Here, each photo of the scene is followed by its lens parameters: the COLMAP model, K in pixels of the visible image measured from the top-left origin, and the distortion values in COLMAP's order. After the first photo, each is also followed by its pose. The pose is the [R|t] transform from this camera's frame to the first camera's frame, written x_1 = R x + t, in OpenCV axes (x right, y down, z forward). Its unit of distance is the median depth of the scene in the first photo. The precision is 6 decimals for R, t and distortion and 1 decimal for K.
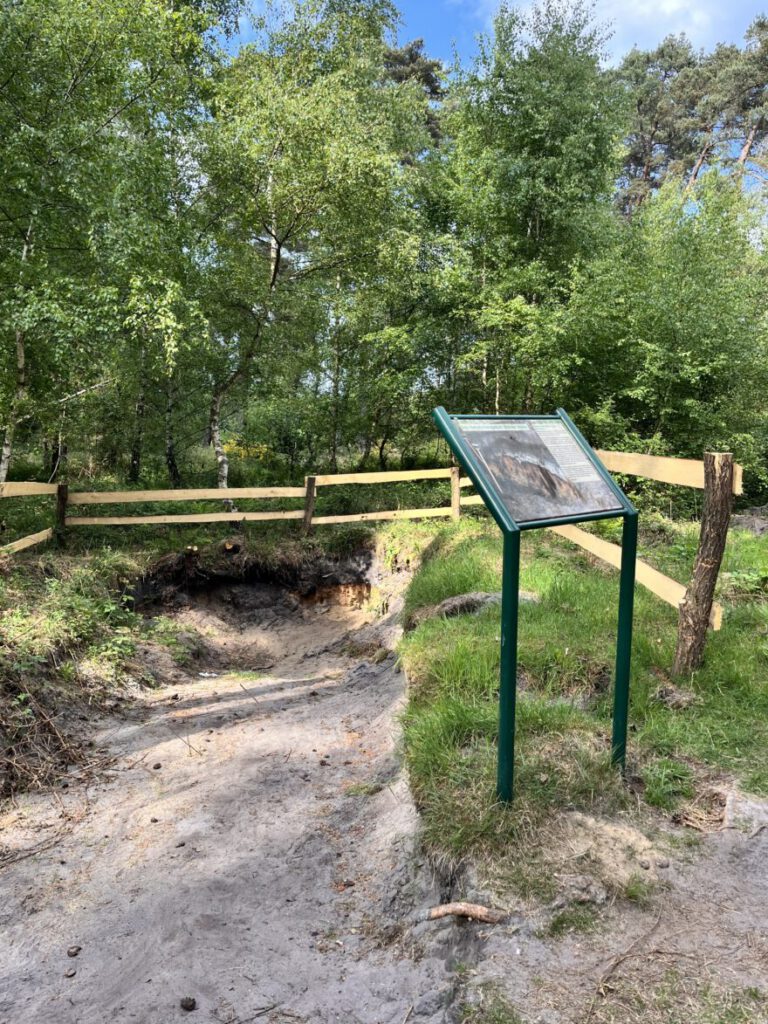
lens RADIAL K [[769.8, 0, 384.6], [0, 769.8, 512.3], [0, 0, 1]] dist [0.019557, -0.027631]
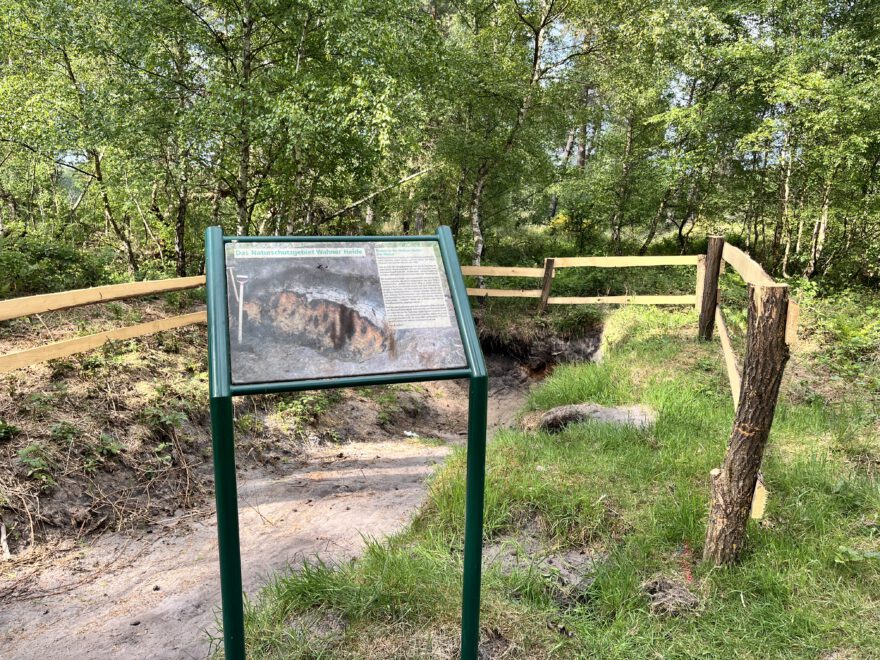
lens RADIAL K [[661.5, 0, 438.7], [0, 661.5, 330.7], [0, 0, 1]] dist [0.019557, -0.027631]
pose [[0.912266, 0.087563, -0.400129, 0.143408], [-0.054045, 0.994074, 0.094320, -0.026430], [0.406017, -0.064420, 0.911592, 0.110191]]
